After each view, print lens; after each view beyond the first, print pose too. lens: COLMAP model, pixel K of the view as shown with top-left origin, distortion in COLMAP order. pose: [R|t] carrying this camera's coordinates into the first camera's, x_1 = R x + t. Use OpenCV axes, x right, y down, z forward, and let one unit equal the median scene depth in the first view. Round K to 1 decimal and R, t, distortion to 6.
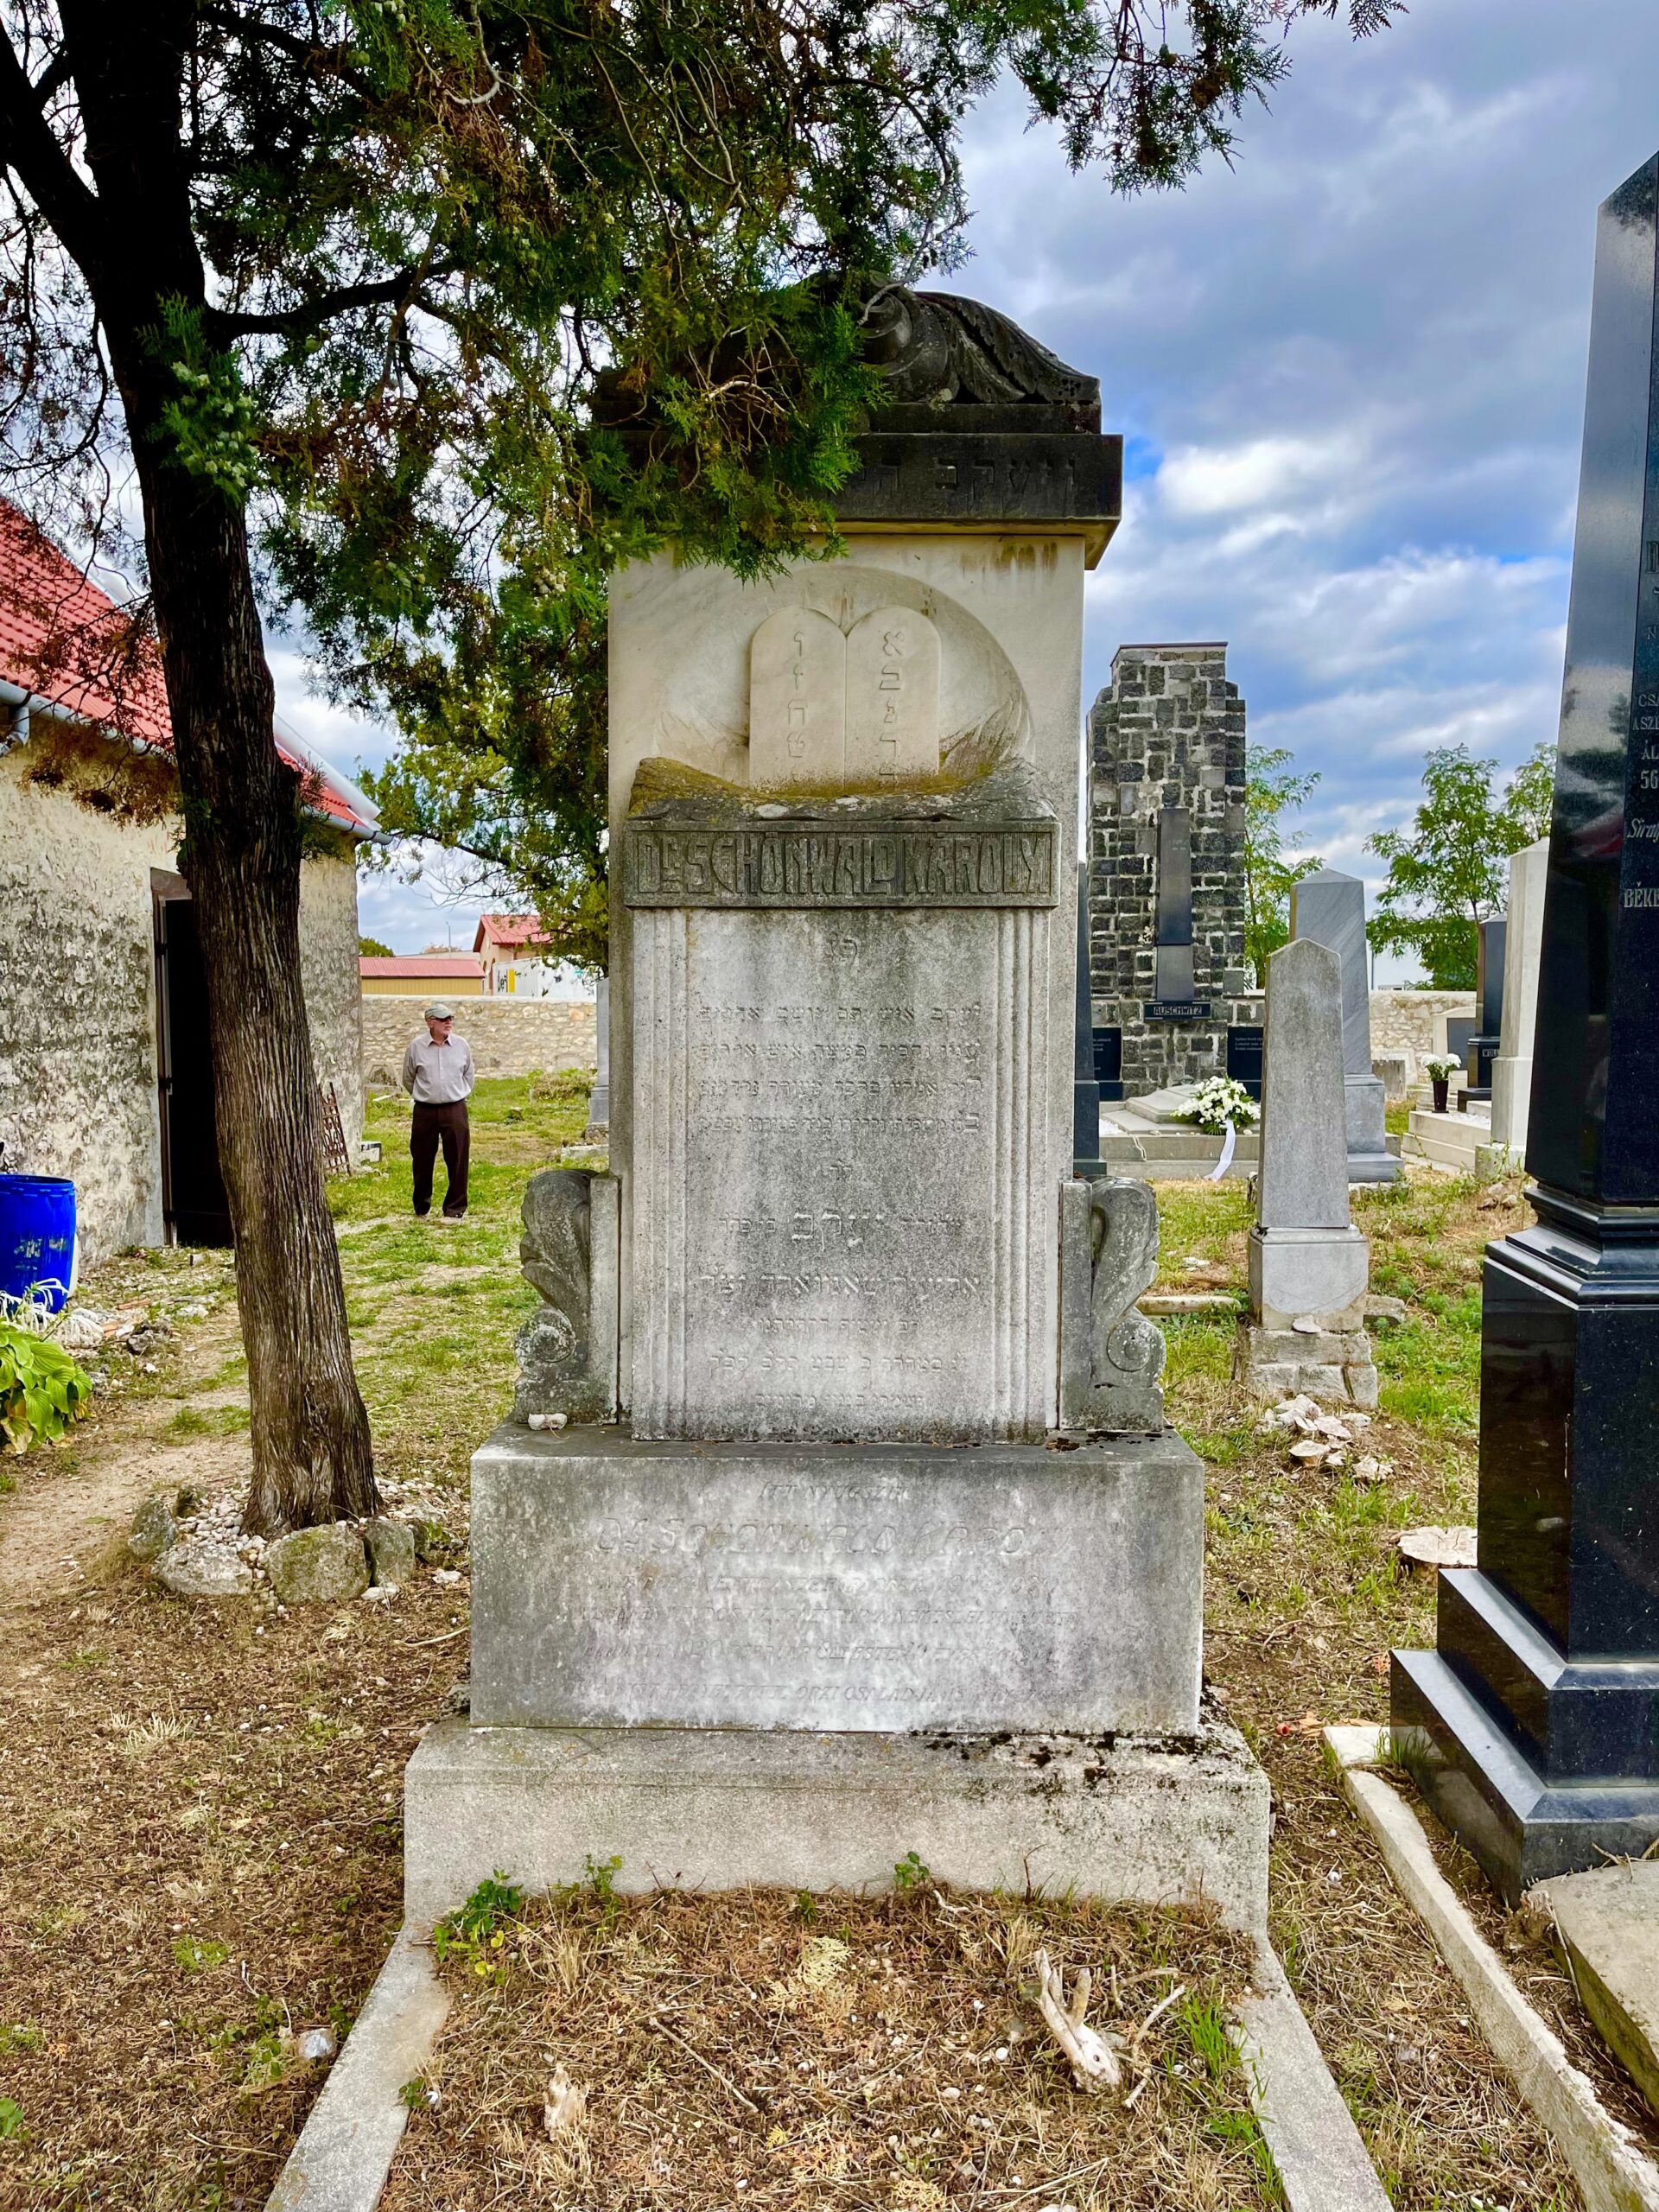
lens RADIAL K [[1677.1, 0, 830.2], [0, 1677.1, 1104.6], [0, 0, 1]] dist [0.082071, -0.001691]
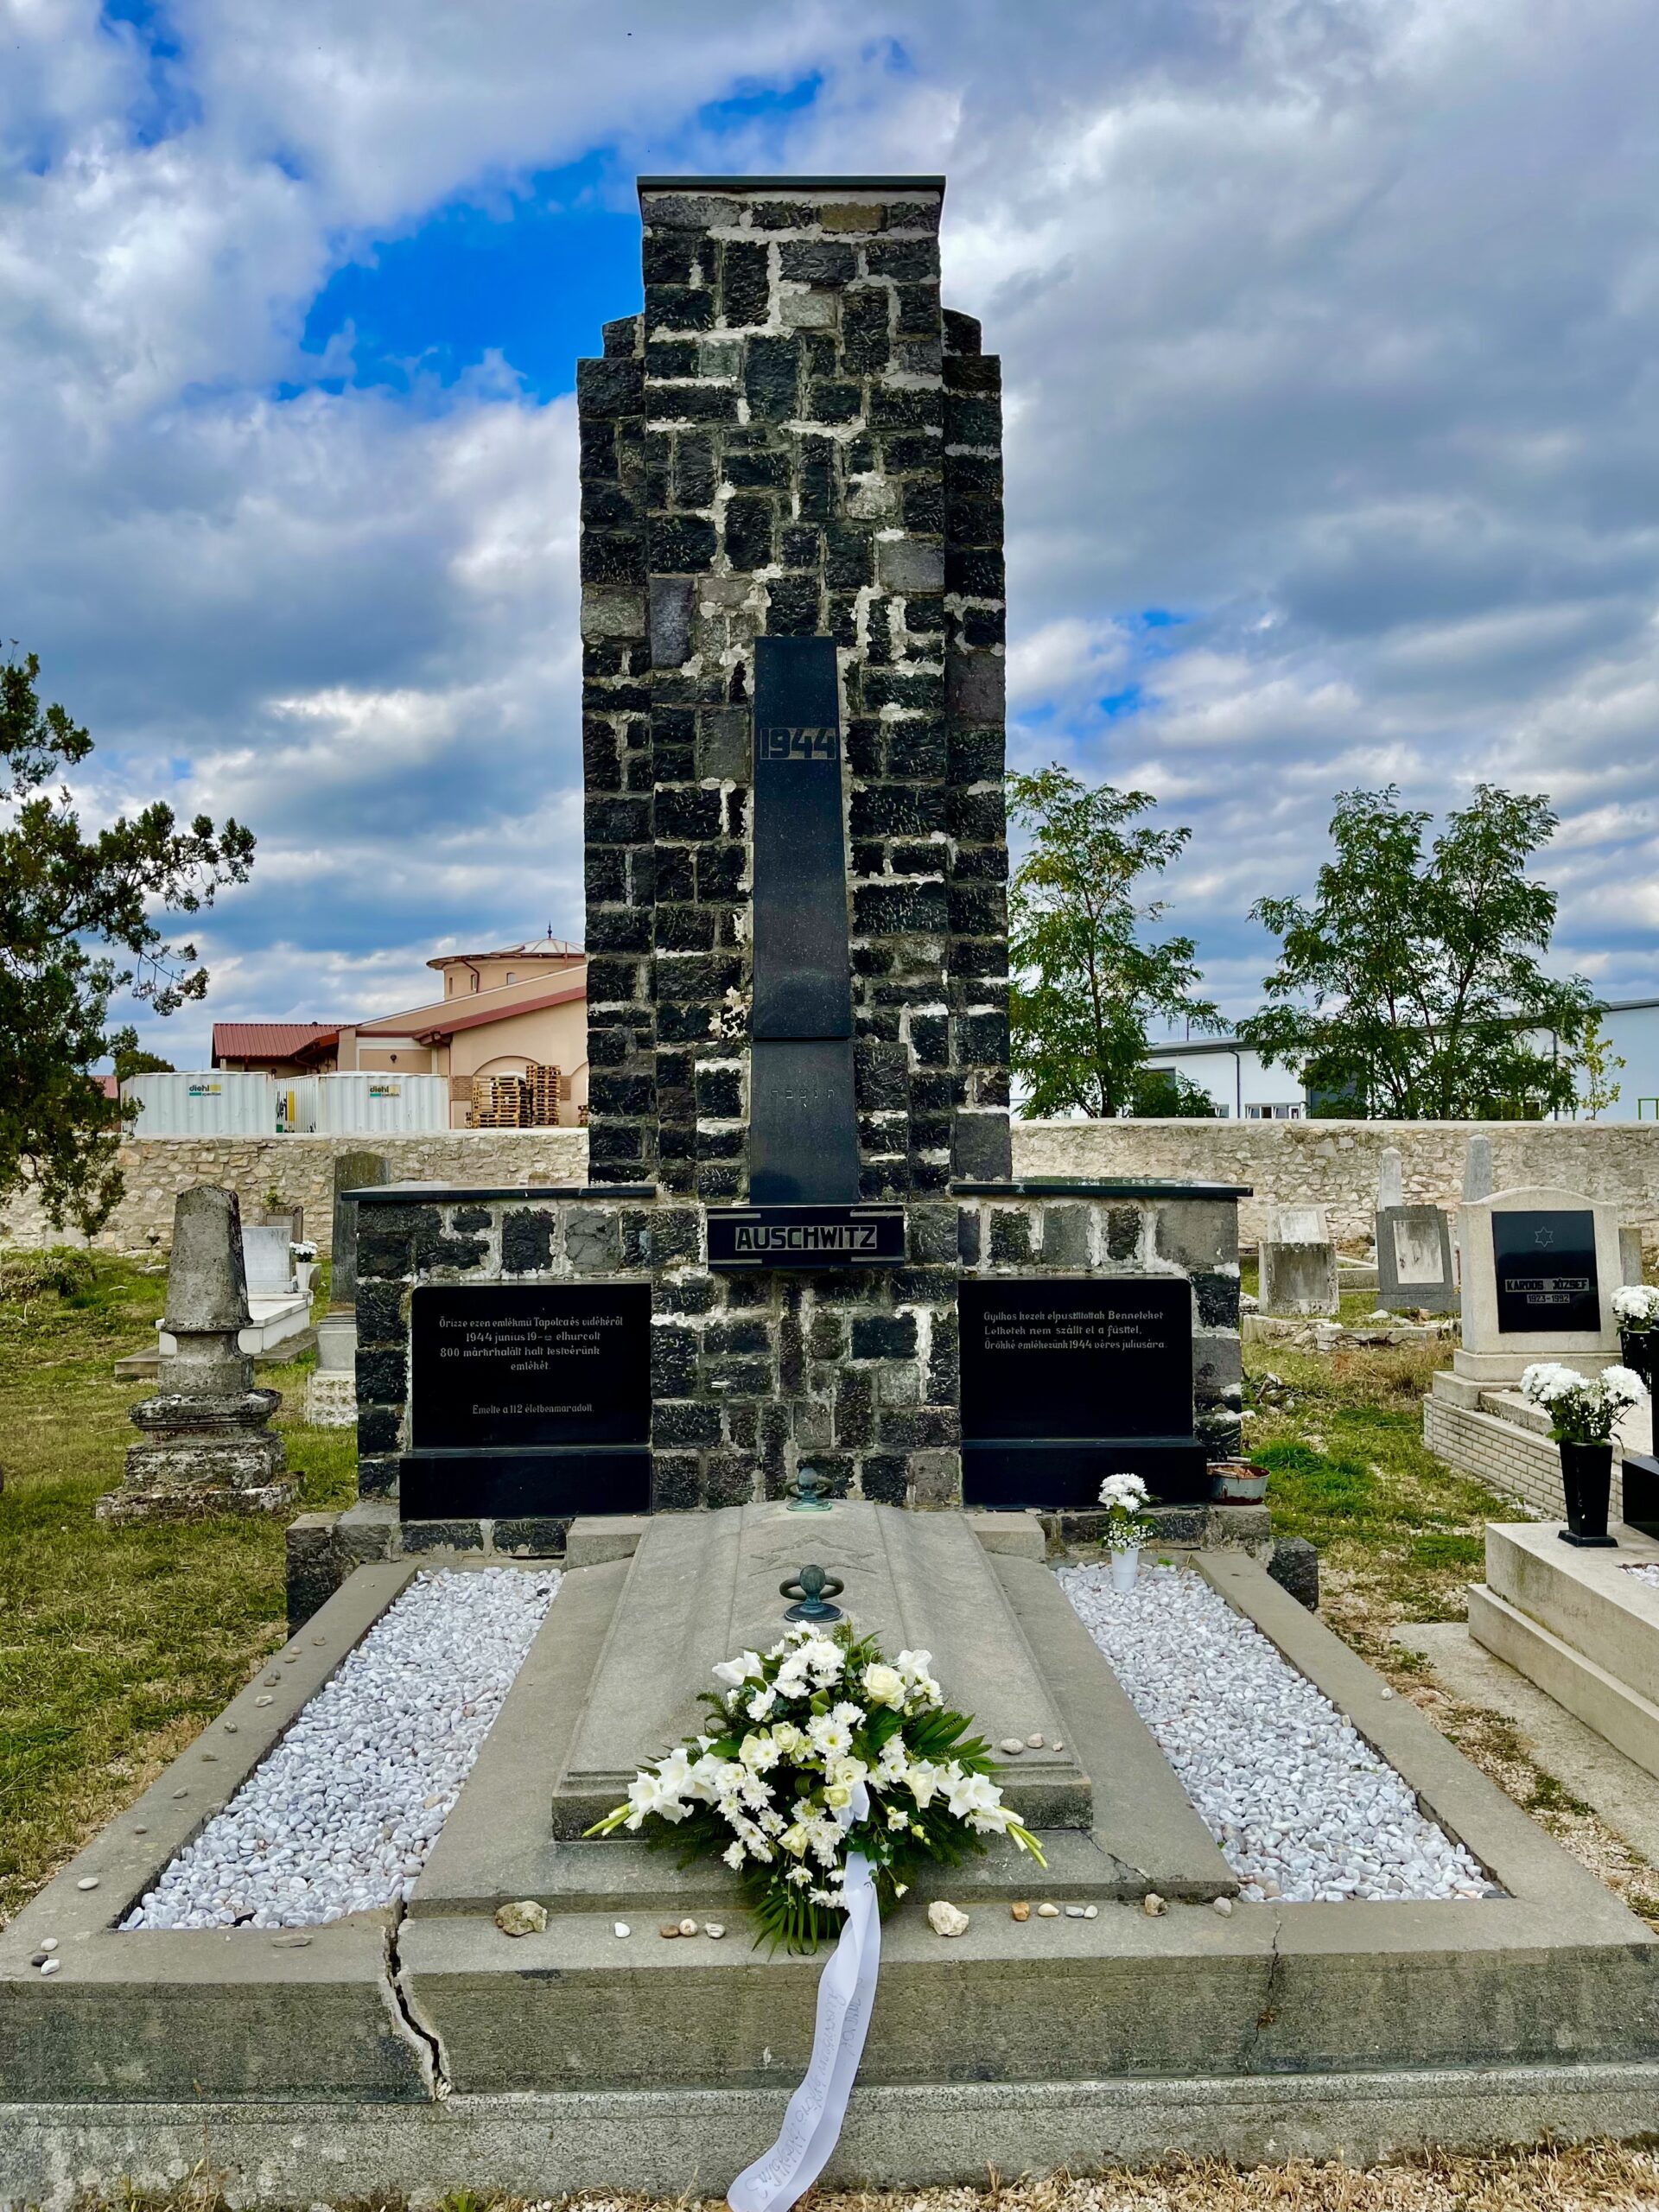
lens RADIAL K [[1677.1, 0, 834.1], [0, 1677.1, 1098.9], [0, 0, 1]] dist [0.082071, -0.001691]
pose [[0.997063, -0.001673, 0.076568, 0.183648], [0.007130, 0.997447, -0.071057, -0.058665], [-0.076254, 0.071395, 0.994529, 0.660330]]
